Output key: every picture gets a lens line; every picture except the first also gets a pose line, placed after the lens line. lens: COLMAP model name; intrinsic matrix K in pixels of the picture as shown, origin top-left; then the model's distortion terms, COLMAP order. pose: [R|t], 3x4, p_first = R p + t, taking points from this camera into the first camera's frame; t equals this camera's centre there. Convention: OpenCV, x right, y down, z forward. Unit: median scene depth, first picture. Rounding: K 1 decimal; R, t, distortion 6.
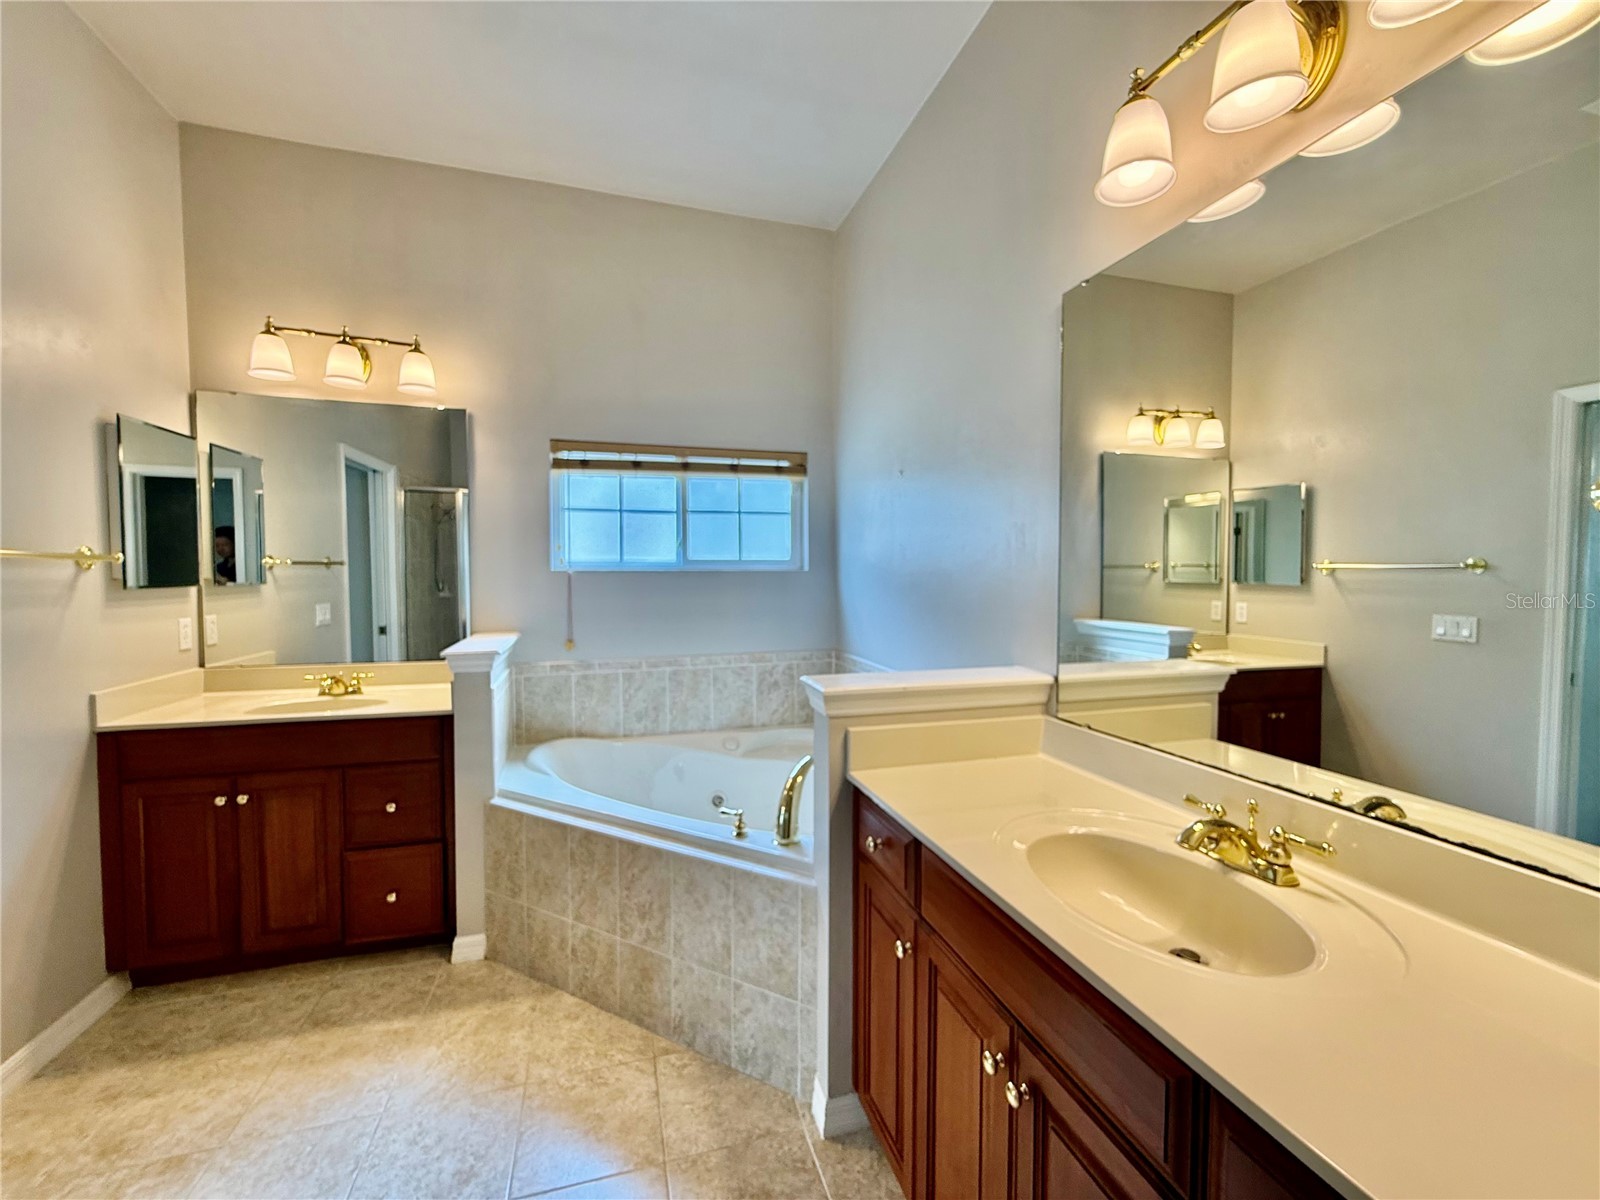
lens RADIAL K [[643.0, 0, 797.4], [0, 643.0, 599.0], [0, 0, 1]] dist [0.000912, -0.000059]
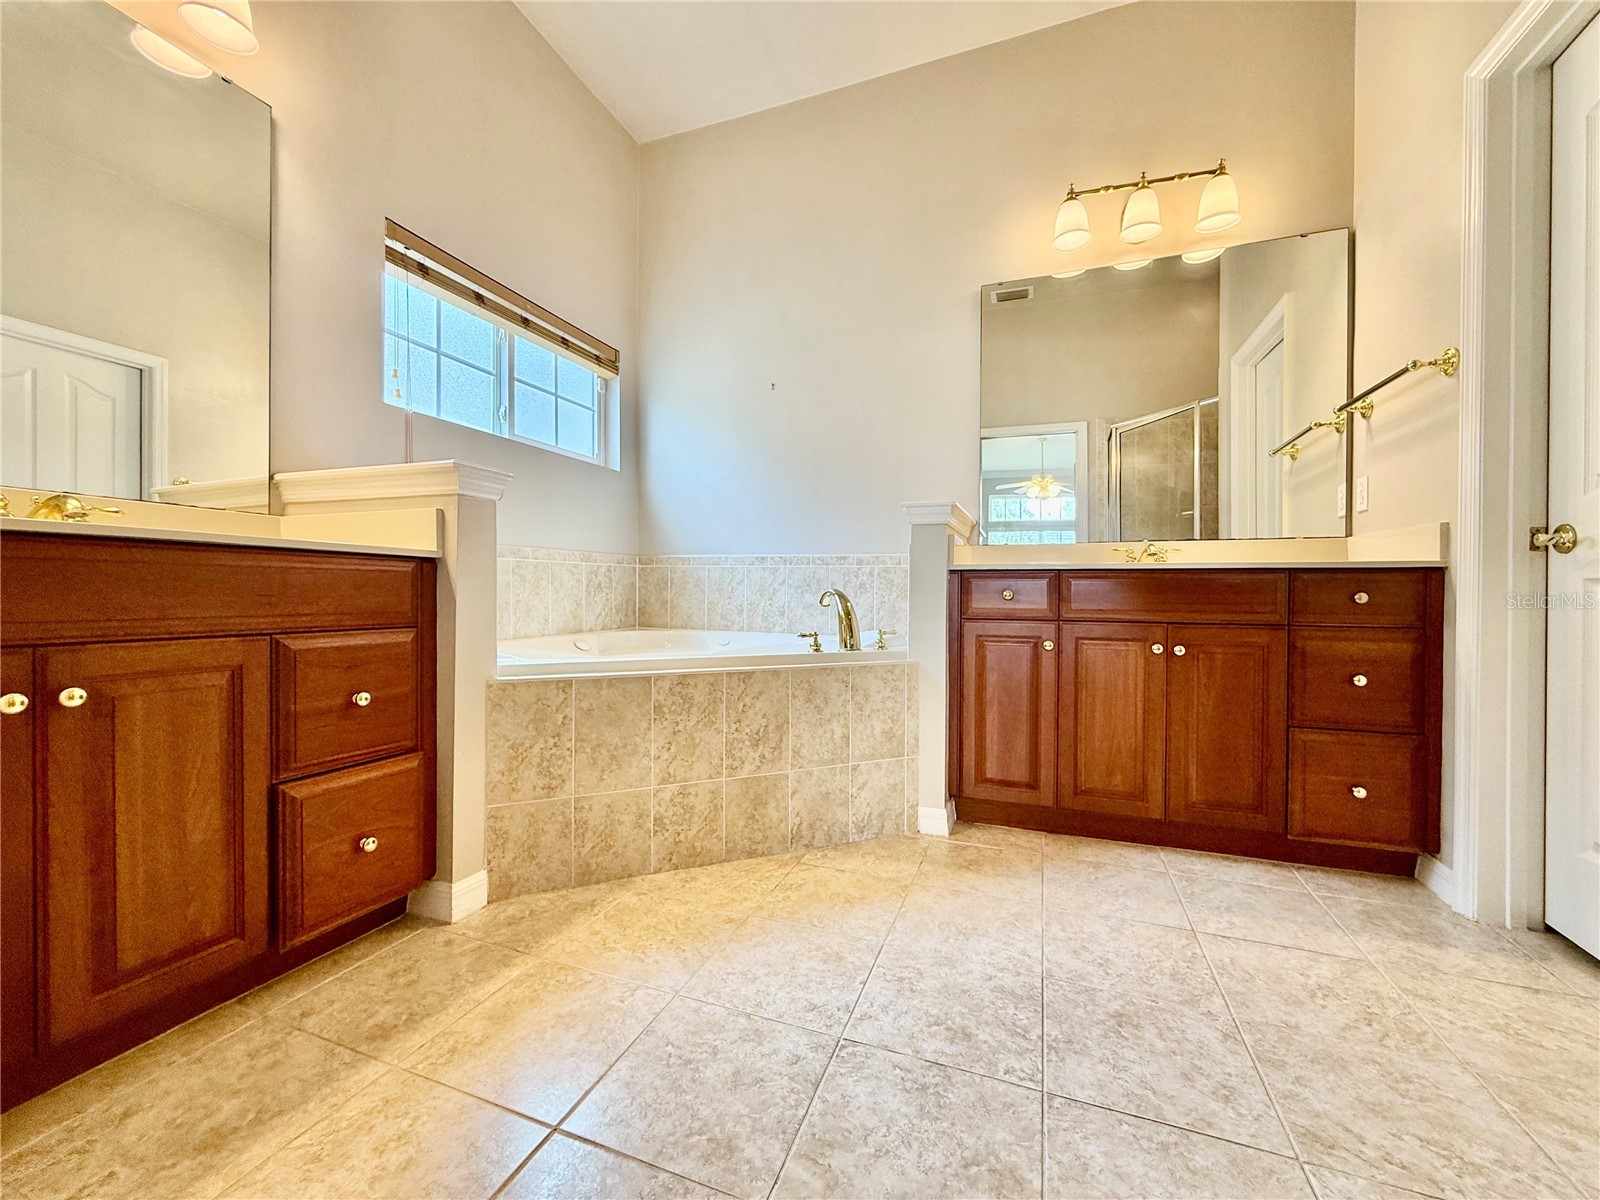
lens RADIAL K [[643.0, 0, 797.3], [0, 643.0, 597.2], [0, 0, 1]] dist [0.000912, -0.000059]
pose [[0.607599, -0.001710, 0.794242, -0.933416], [0.027616, 0.999438, -0.018975, 0.269581], [-0.793764, 0.033463, 0.607305, 0.315467]]
